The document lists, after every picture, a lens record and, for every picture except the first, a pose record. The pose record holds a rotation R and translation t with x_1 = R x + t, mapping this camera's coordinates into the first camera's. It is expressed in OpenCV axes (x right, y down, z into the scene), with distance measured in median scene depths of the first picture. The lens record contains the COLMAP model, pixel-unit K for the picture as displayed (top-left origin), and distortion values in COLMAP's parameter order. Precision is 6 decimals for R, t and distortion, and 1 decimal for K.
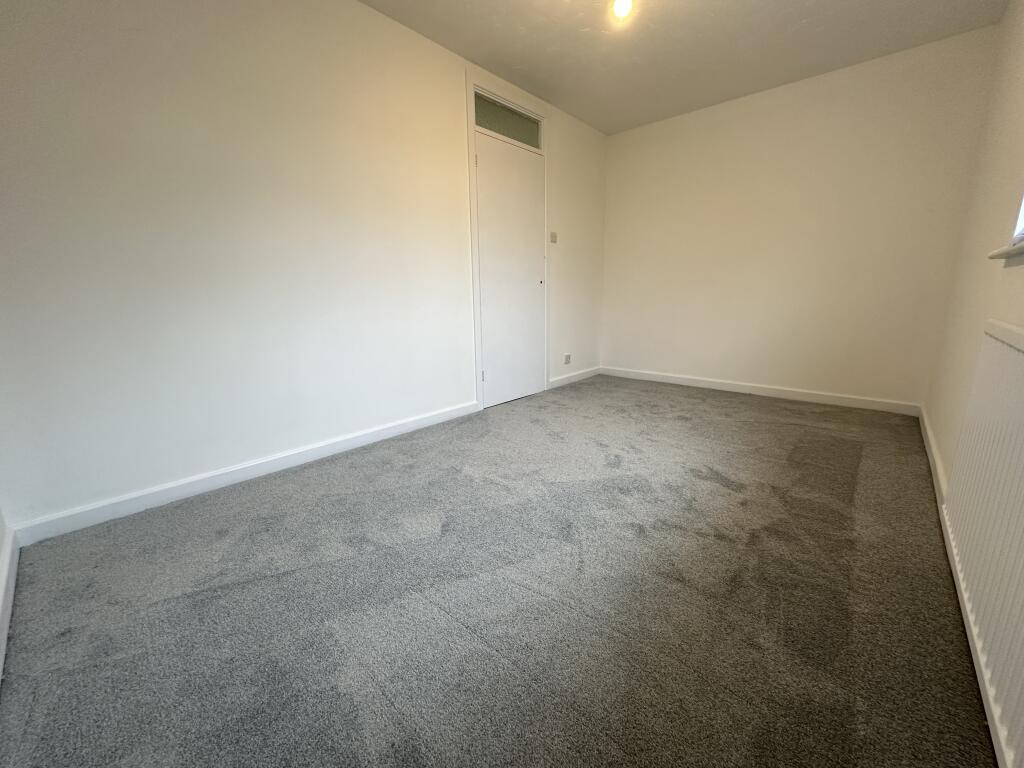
lens RADIAL K [[406.5, 0, 513.7], [0, 406.5, 382.6], [0, 0, 1]] dist [0.000939, 0.000093]
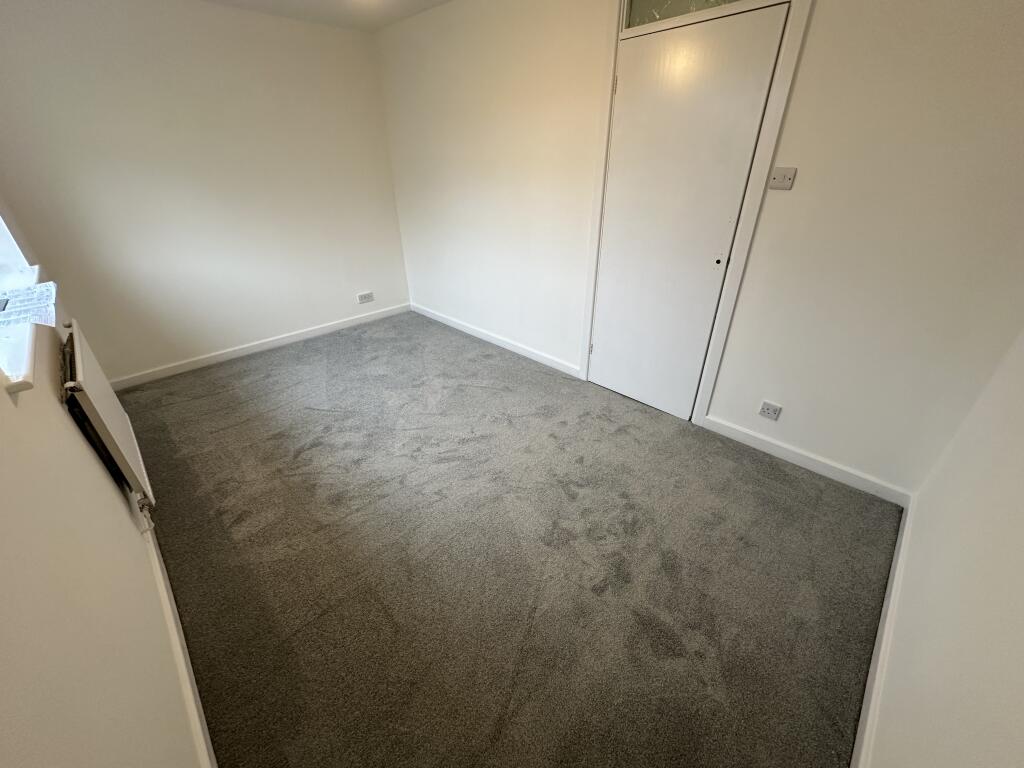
lens RADIAL K [[406.5, 0, 513.7], [0, 406.5, 382.6], [0, 0, 1]] dist [0.000939, 0.000093]
pose [[-0.052164, 0.490545, -0.869853, 0.819498], [-0.202772, 0.847691, 0.490207, -0.388998], [0.977836, 0.201953, 0.055249, 0.841836]]
